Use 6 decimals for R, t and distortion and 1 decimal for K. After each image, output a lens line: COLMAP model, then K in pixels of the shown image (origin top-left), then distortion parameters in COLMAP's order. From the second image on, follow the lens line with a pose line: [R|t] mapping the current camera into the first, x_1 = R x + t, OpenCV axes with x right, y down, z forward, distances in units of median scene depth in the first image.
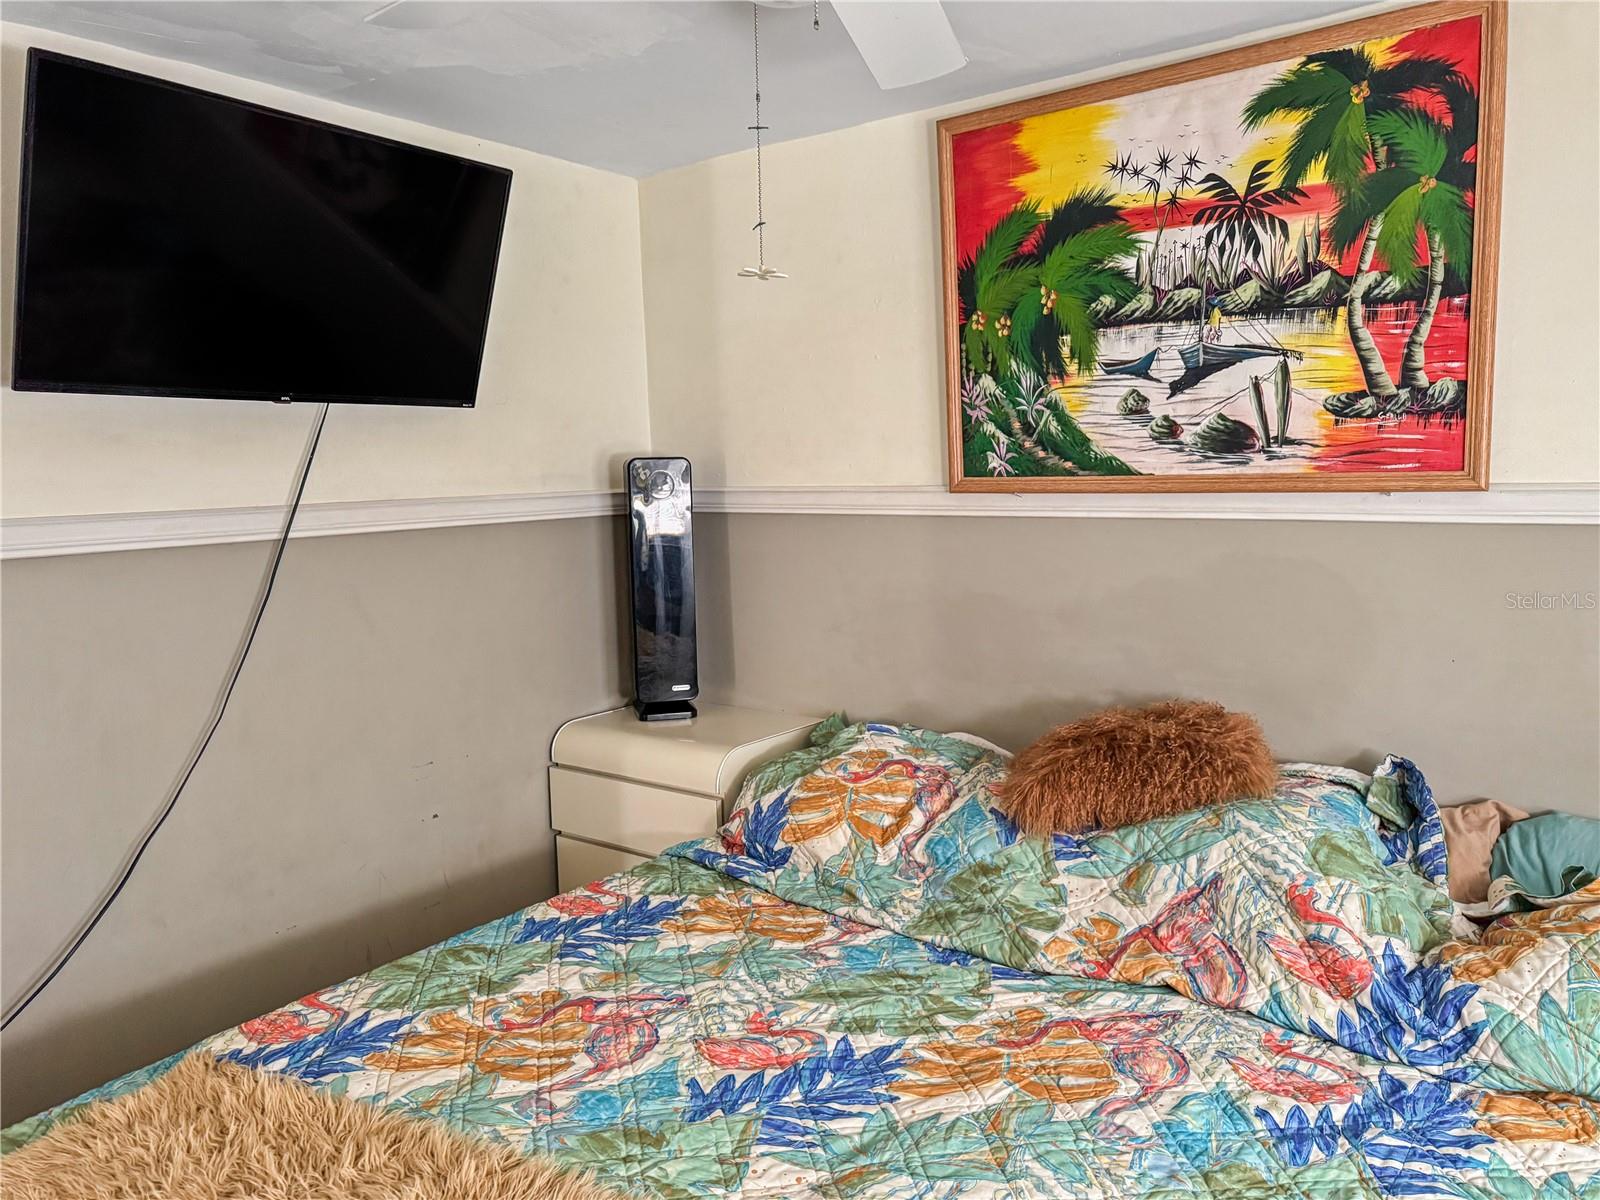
lens RADIAL K [[1140.2, 0, 806.0], [0, 1140.2, 602.2], [0, 0, 1]] dist [-0.017422, 0.038839]
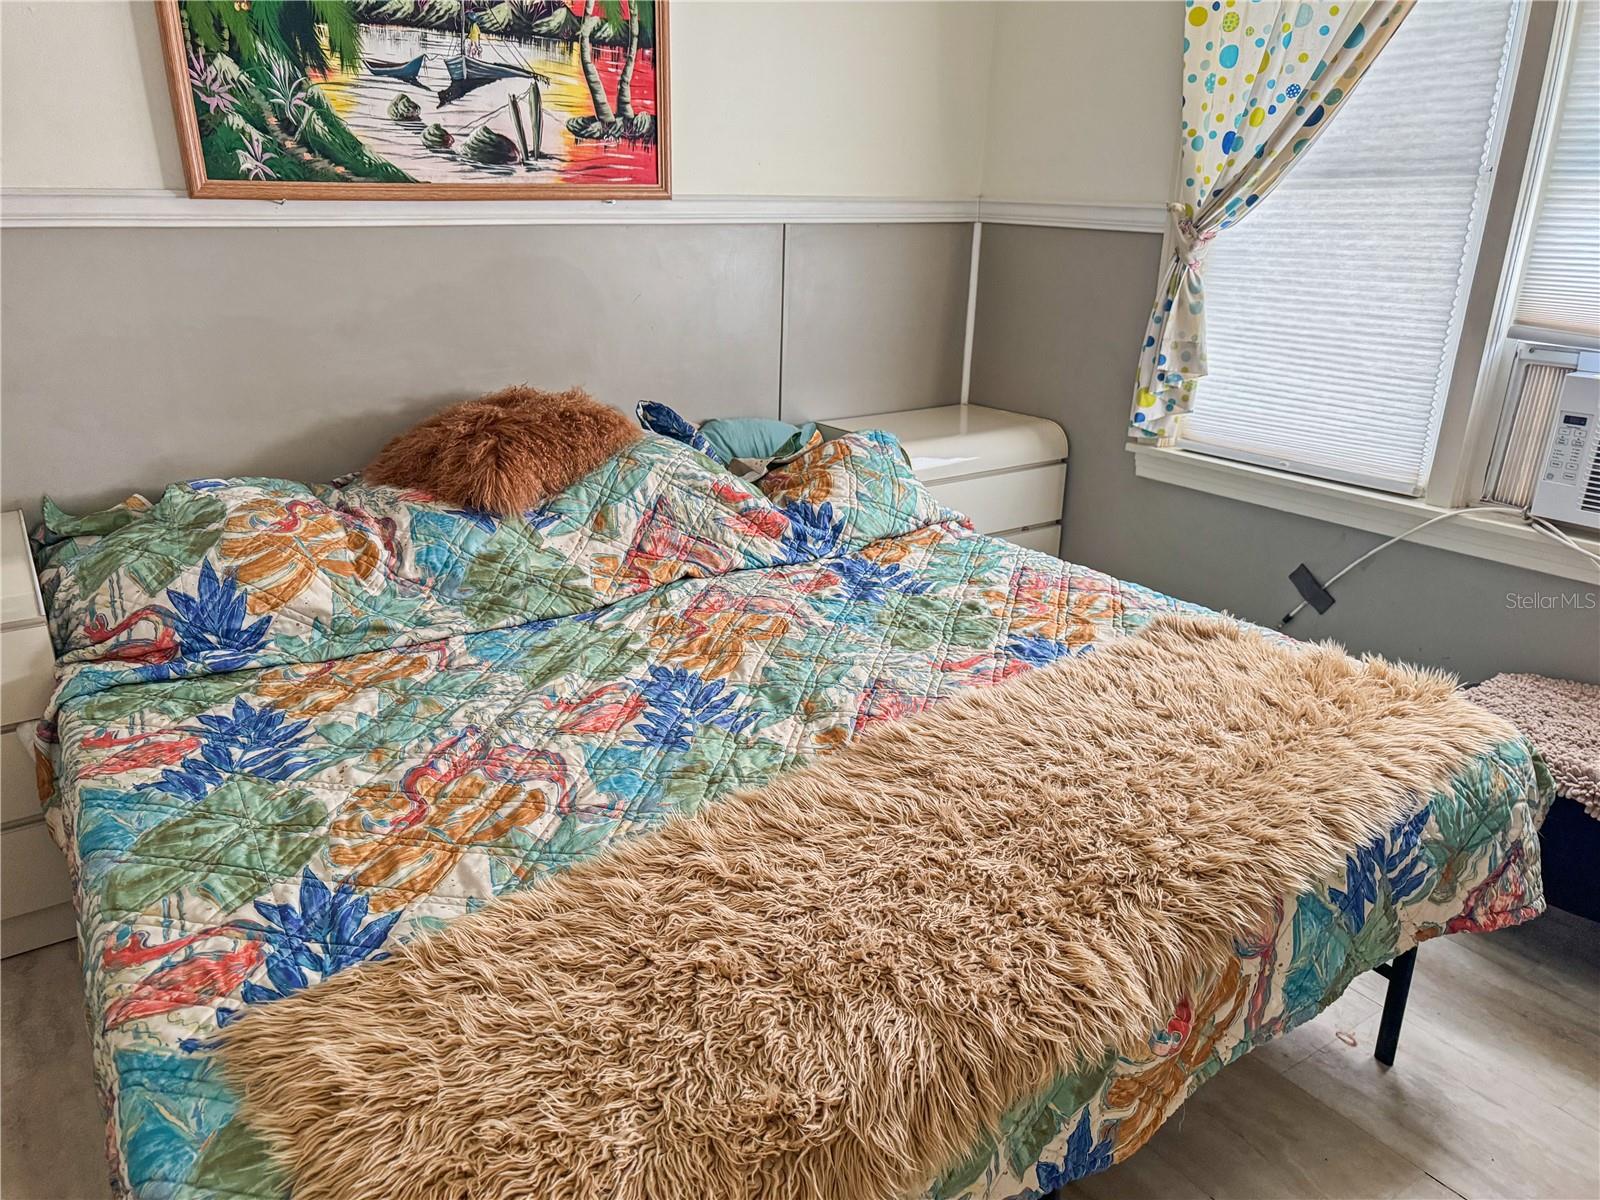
lens RADIAL K [[1140.2, 0, 806.0], [0, 1140.2, 602.2], [0, 0, 1]] dist [-0.017422, 0.038839]
pose [[0.315537, -0.296344, 0.901453, -0.714772], [0.102408, 0.955070, 0.278124, 0.003425], [-0.943371, 0.004558, 0.331708, 0.339753]]
